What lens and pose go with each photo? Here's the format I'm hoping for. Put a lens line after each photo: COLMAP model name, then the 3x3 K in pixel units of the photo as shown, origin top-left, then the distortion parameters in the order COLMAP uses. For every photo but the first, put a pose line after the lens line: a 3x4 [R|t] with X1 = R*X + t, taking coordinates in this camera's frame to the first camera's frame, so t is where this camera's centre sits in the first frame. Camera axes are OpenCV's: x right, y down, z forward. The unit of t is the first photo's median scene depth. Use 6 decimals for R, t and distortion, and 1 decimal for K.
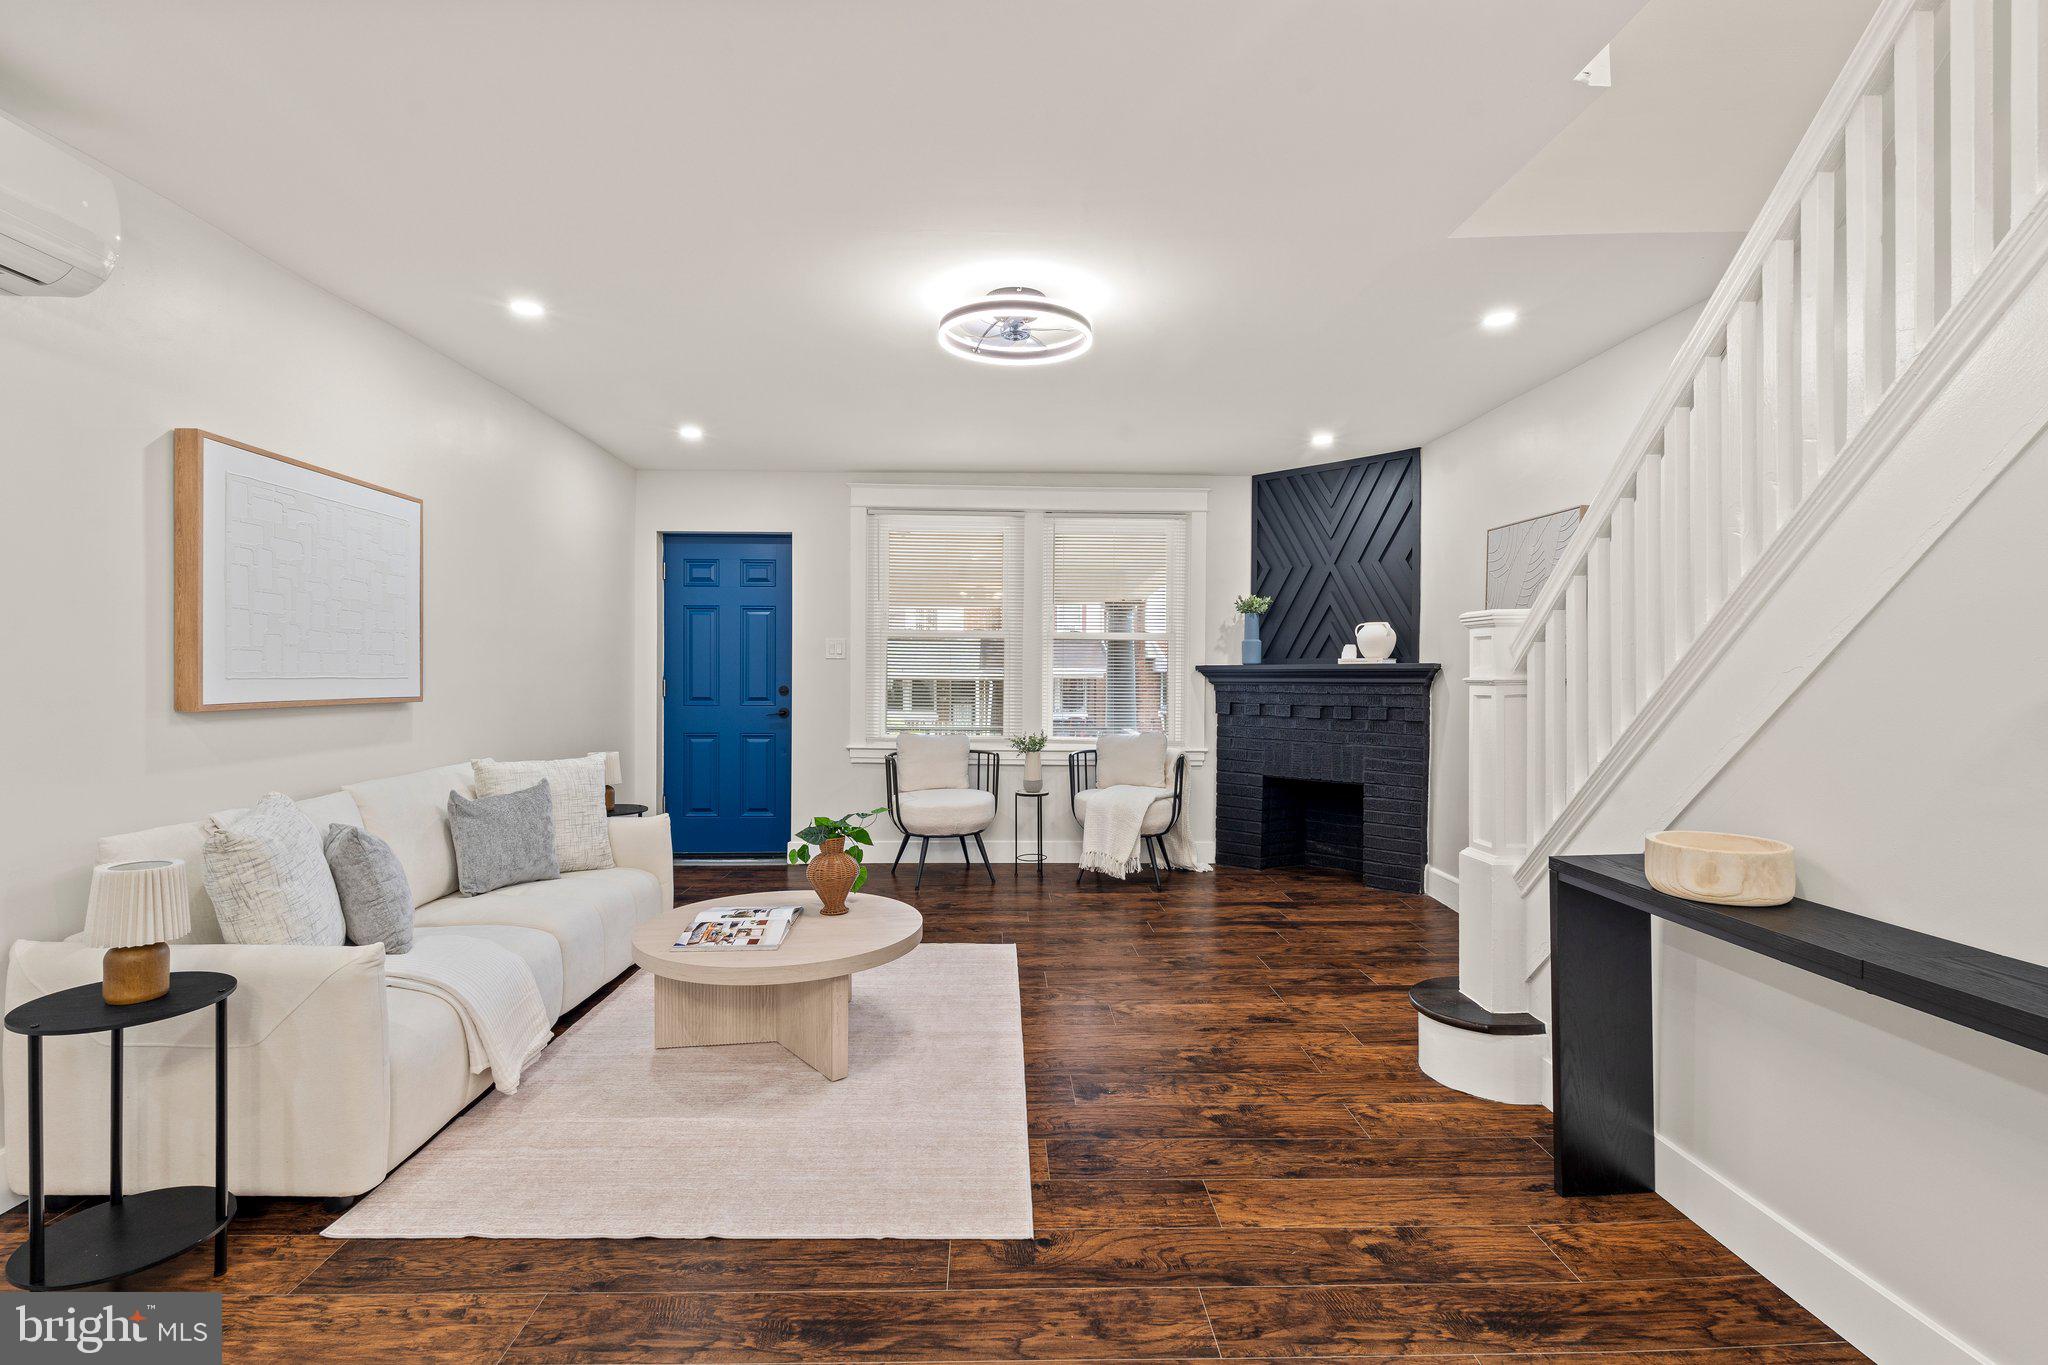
lens RADIAL K [[960.4, 0, 1023.2], [0, 960.4, 671.9], [0, 0, 1]] dist [-0.000271, -0.000004]
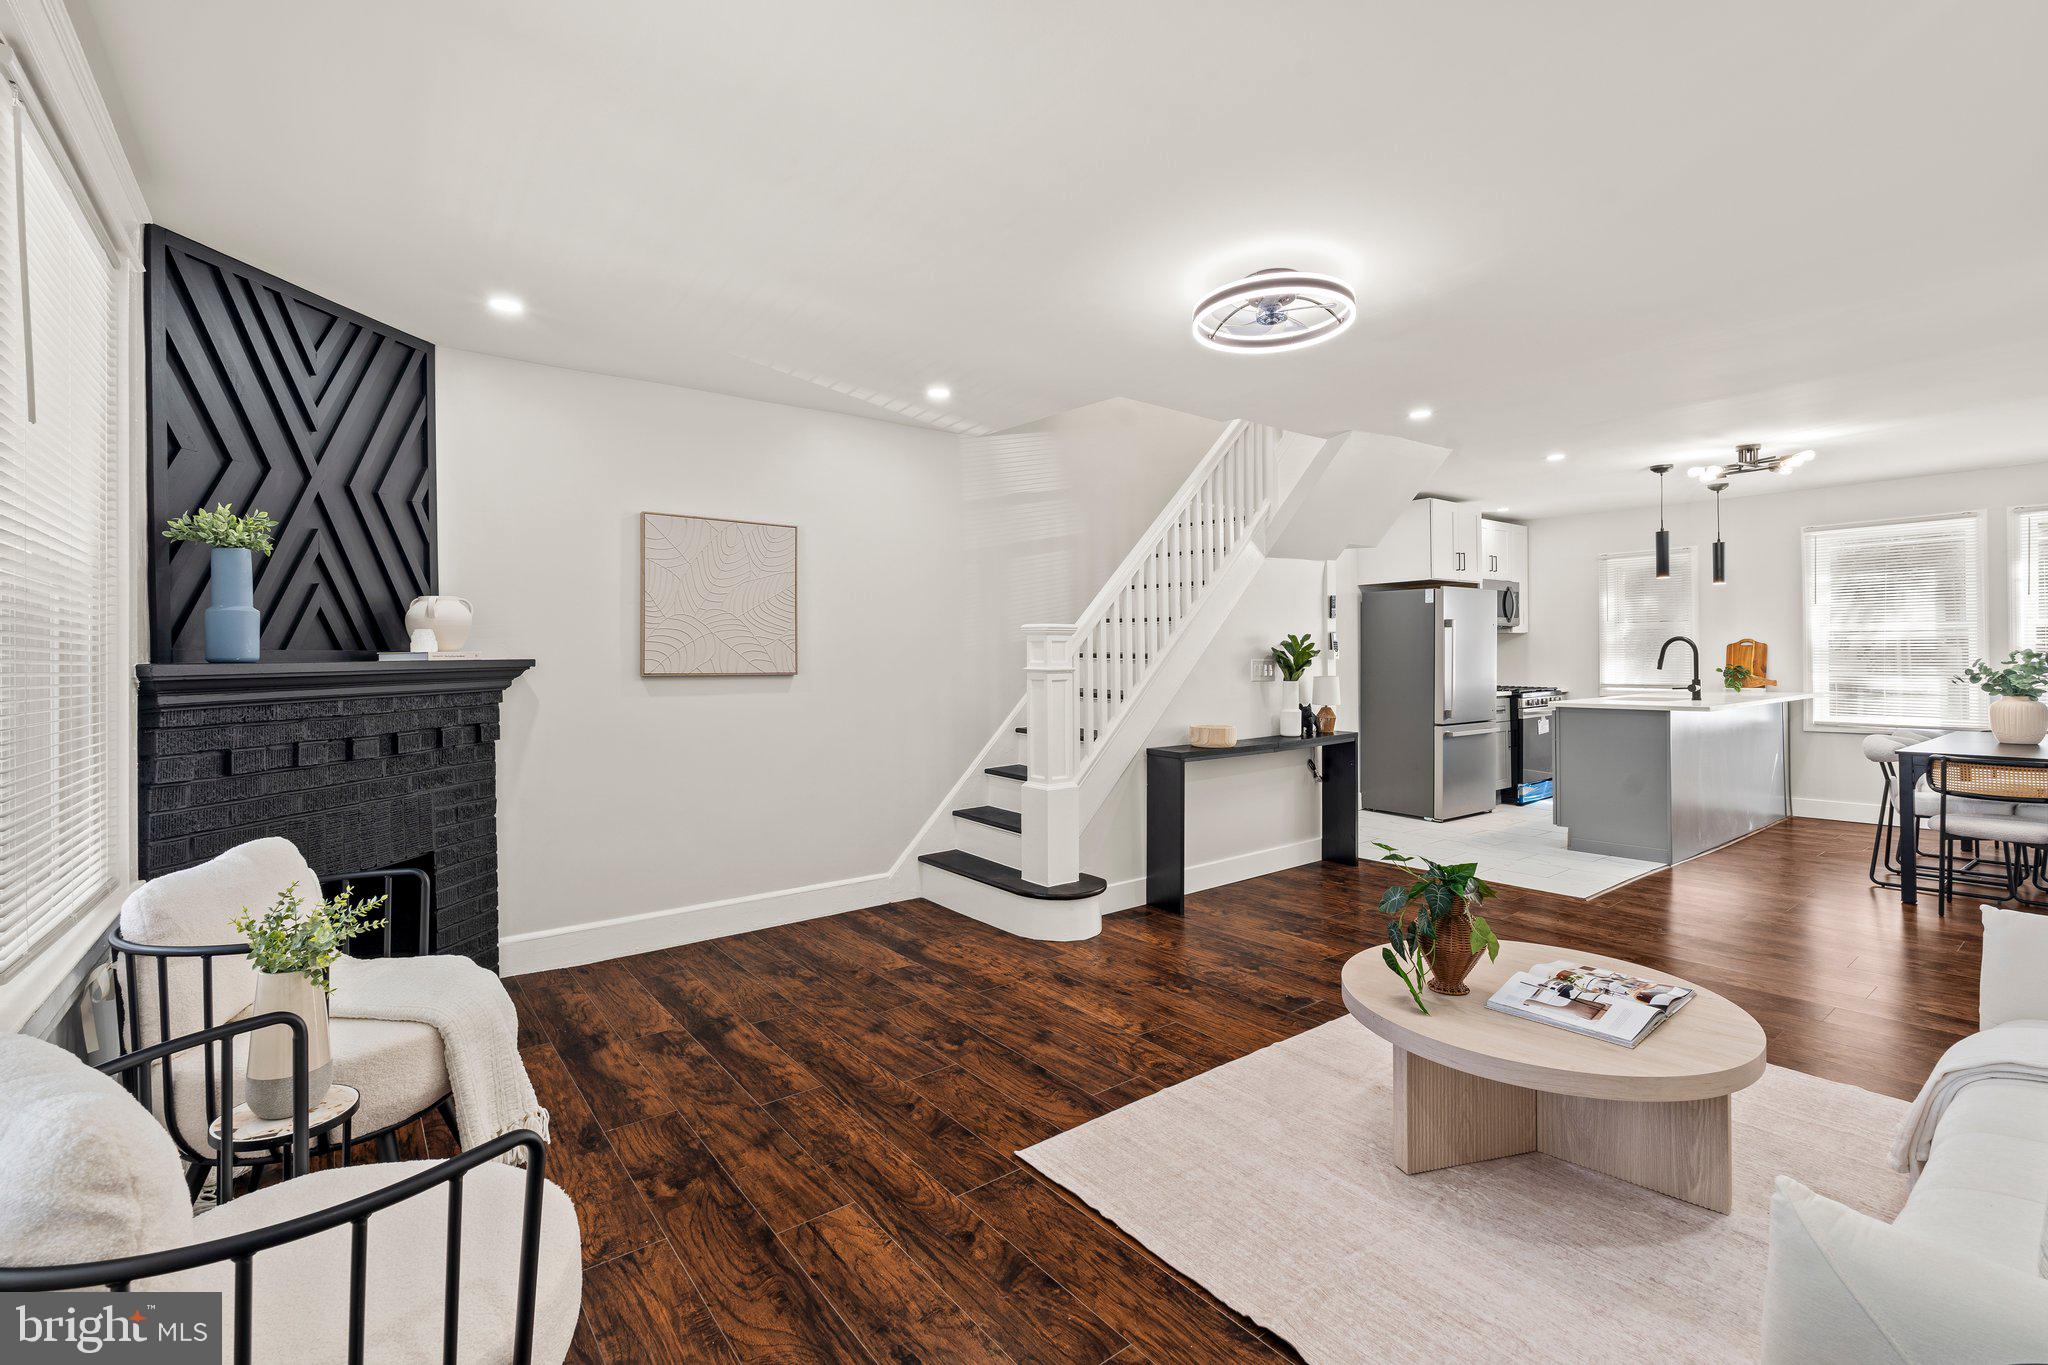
lens RADIAL K [[907.5, 0, 1016.7], [0, 907.5, 655.2], [0, 0, 1]] dist [-0.023805, -0.000509]
pose [[-0.586816, 0.007168, 0.809689, -0.535239], [0.010207, 0.999947, -0.001455, -0.011102], [-0.809656, 0.007411, -0.586858, 1.588616]]
